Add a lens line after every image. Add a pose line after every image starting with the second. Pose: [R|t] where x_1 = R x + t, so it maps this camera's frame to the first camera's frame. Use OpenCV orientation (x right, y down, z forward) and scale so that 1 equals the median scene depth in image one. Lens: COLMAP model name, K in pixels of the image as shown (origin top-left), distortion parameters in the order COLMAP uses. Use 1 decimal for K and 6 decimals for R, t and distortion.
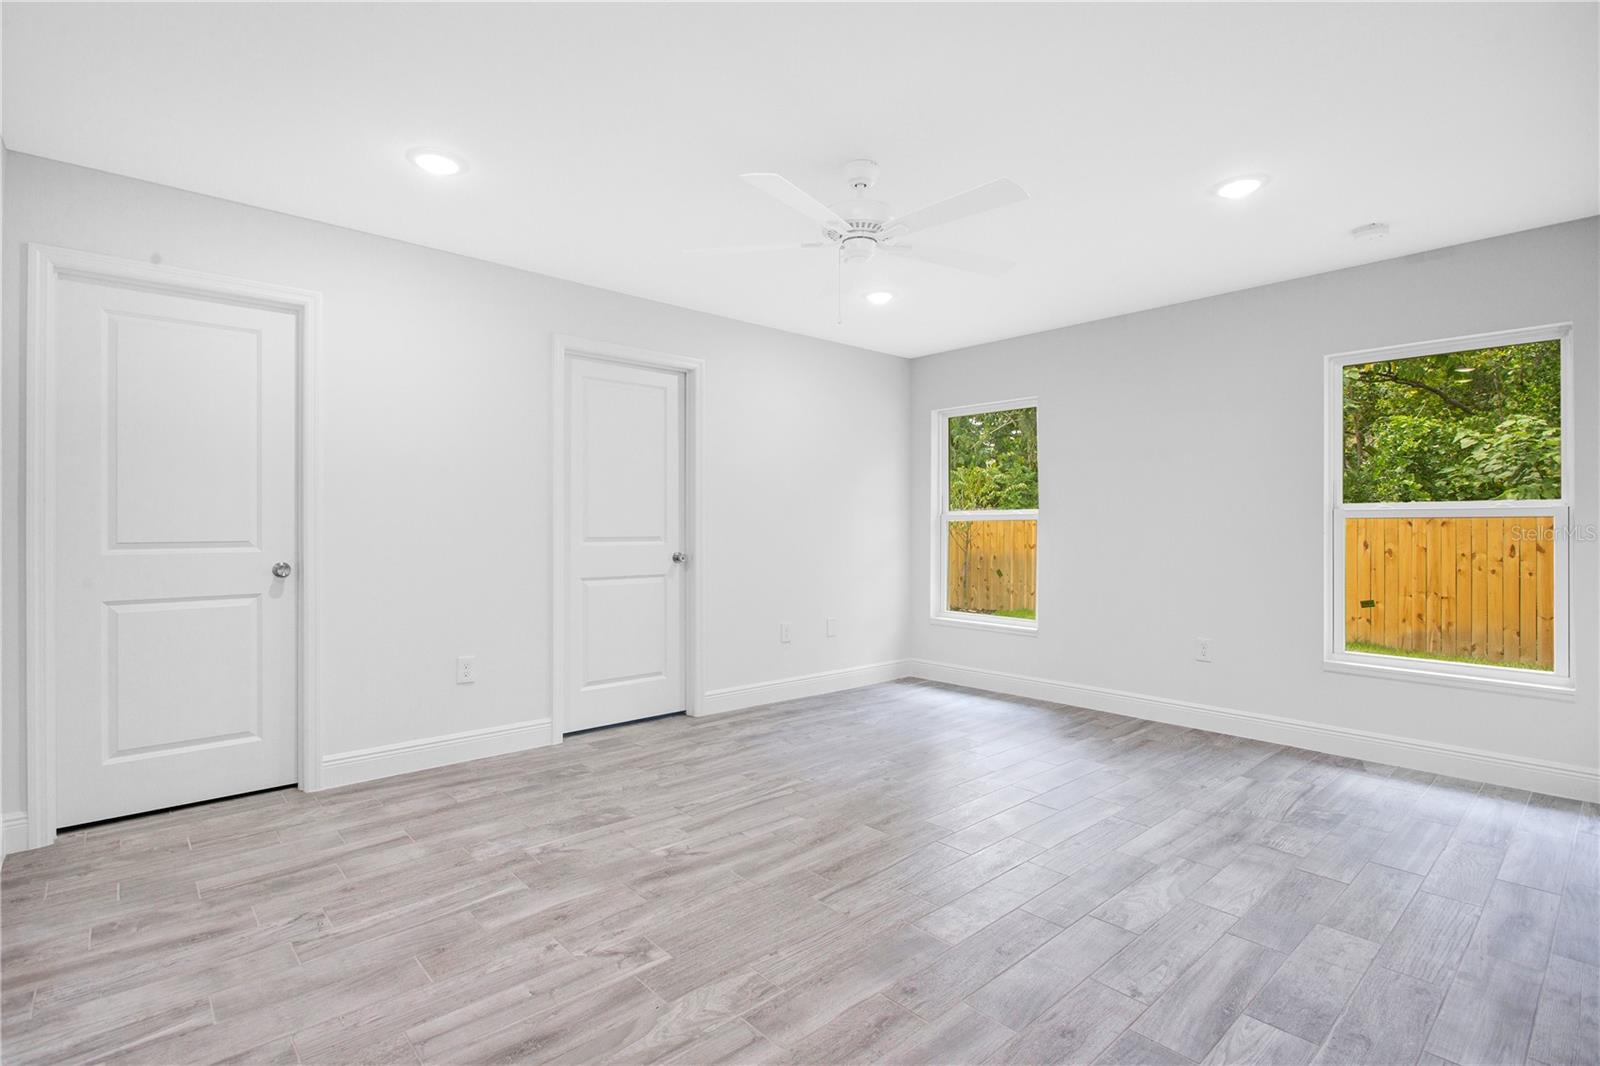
lens RADIAL K [[780.4, 0, 807.3], [0, 780.4, 529.6], [0, 0, 1]] dist [-0.003110, 0.000471]
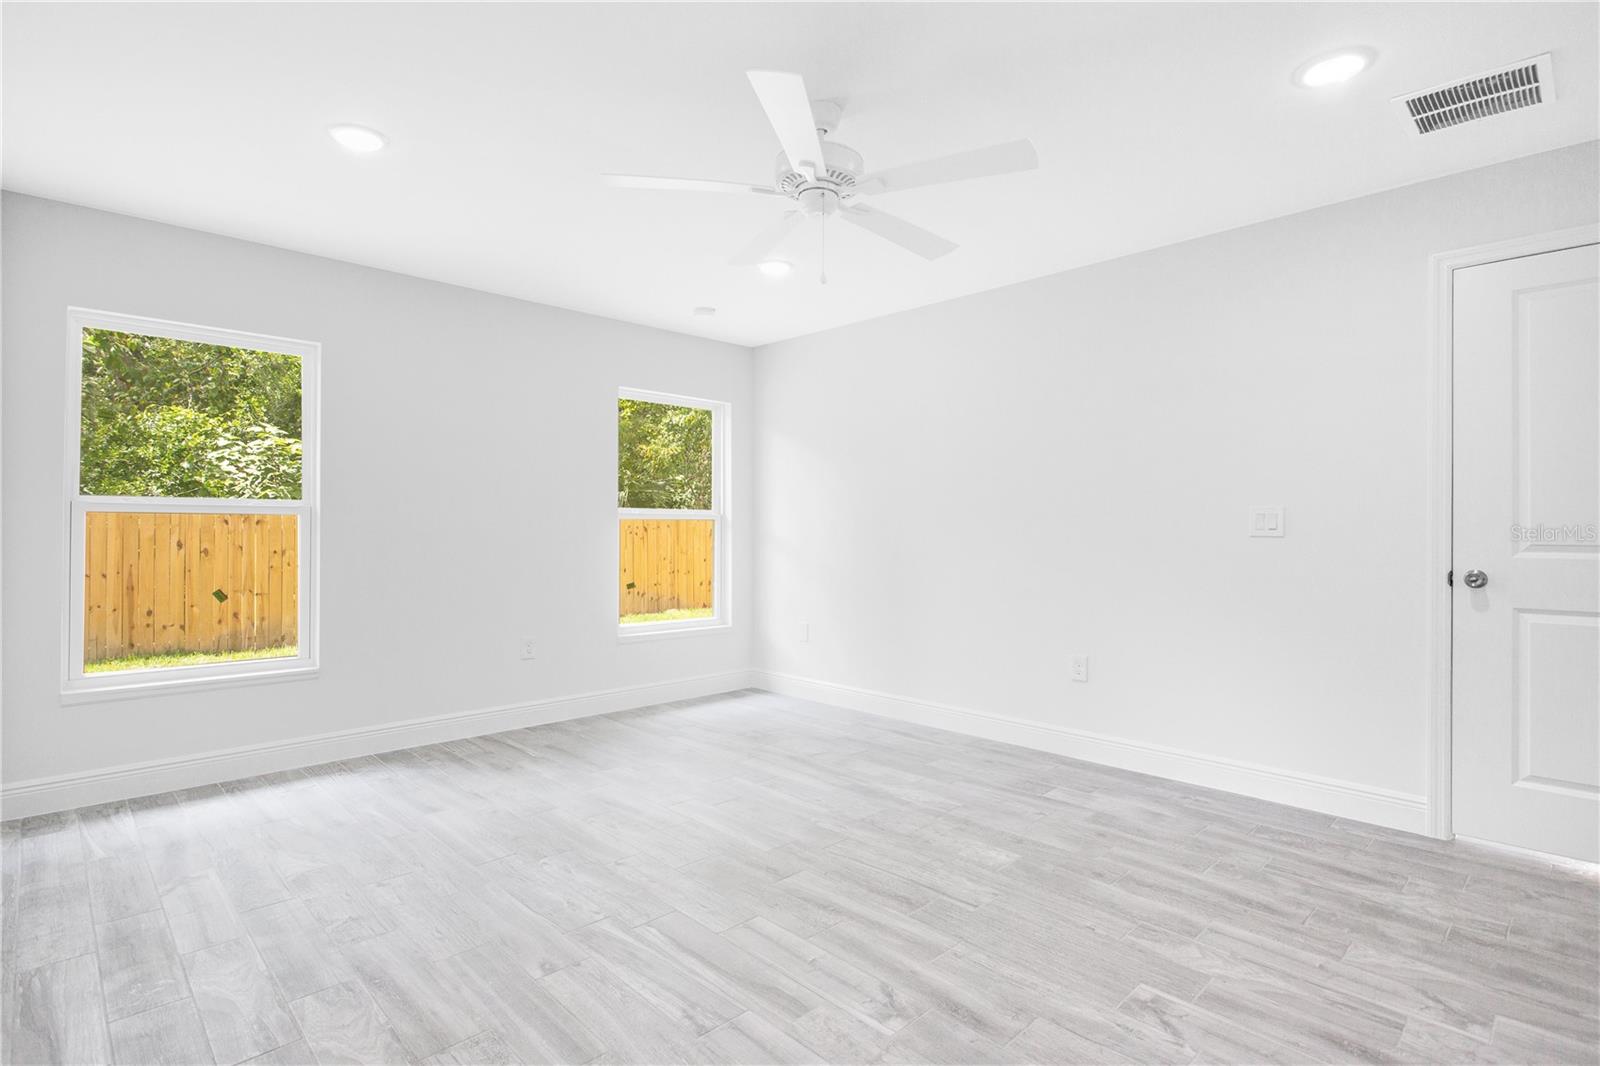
lens RADIAL K [[780.4, 0, 807.3], [0, 780.4, 529.6], [0, 0, 1]] dist [-0.003110, 0.000471]
pose [[-0.045180, -0.000117, 0.998979, -0.749949], [-0.001809, 0.999998, 0.000035, 0.002186], [-0.998977, -0.001806, -0.045180, 0.992574]]
